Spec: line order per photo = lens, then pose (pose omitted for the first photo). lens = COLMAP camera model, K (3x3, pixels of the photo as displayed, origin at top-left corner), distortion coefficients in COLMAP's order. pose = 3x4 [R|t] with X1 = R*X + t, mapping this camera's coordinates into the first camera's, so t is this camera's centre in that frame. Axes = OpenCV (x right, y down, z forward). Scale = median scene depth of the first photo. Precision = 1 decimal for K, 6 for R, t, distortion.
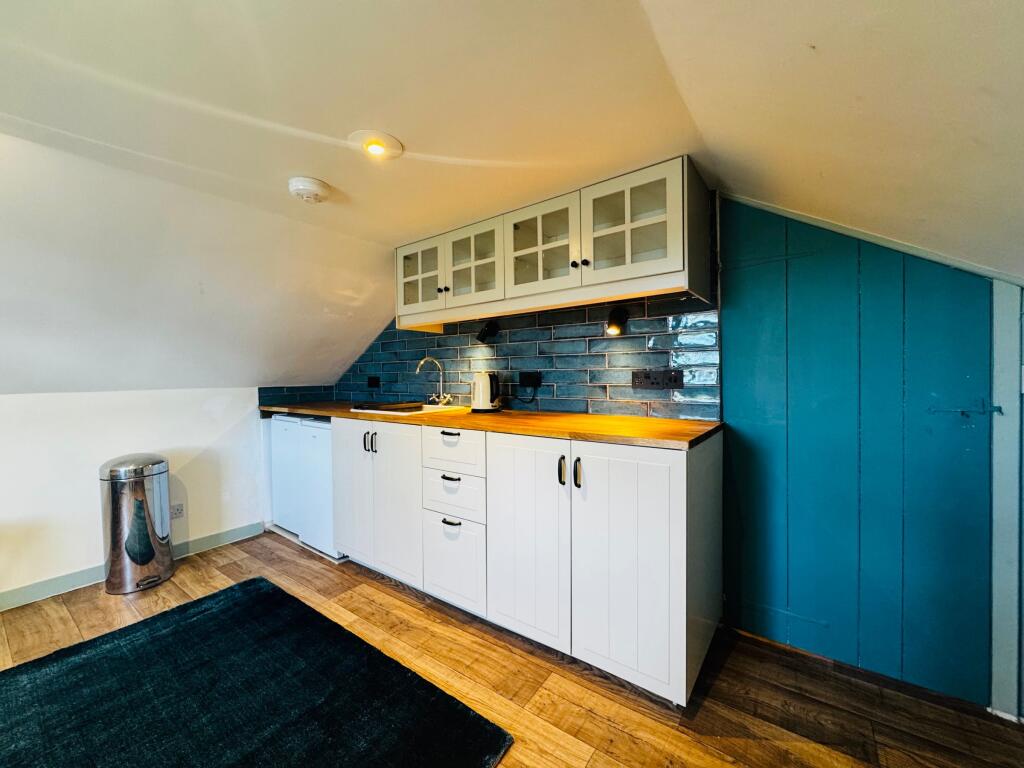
lens RADIAL K [[409.6, 0, 514.5], [0, 409.6, 383.6], [0, 0, 1]] dist [-0.006148, 0.001729]
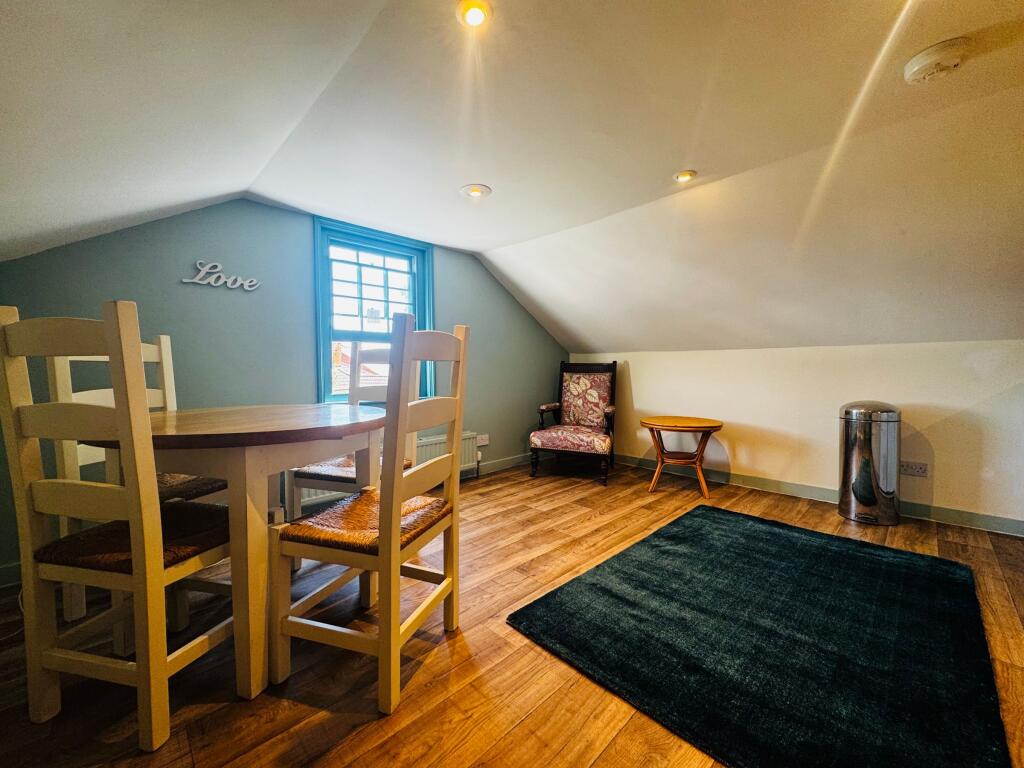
lens RADIAL K [[409.6, 0, 504.6], [0, 409.6, 383.1], [0, 0, 1]] dist [-0.006148, 0.001729]
pose [[-0.182735, 0.052224, -0.981774, 0.304925], [-0.012703, 0.998379, 0.055472, 0.073648], [0.983080, 0.022609, -0.181776, 0.222894]]
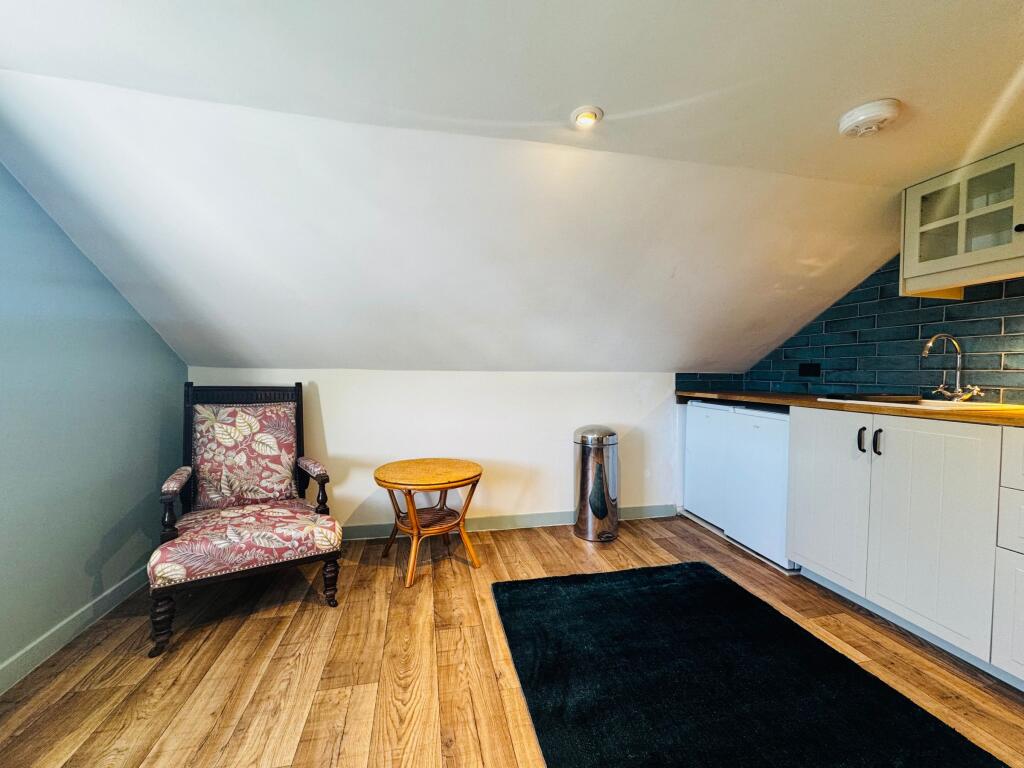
lens RADIAL K [[409.6, 0, 509.7], [0, 409.6, 383.1], [0, 0, 1]] dist [-0.006148, 0.001729]
pose [[0.744741, 0.037073, -0.666323, -0.315657], [-0.032808, 0.999282, 0.018929, 0.036194], [0.666547, 0.007764, 0.745423, -0.046526]]
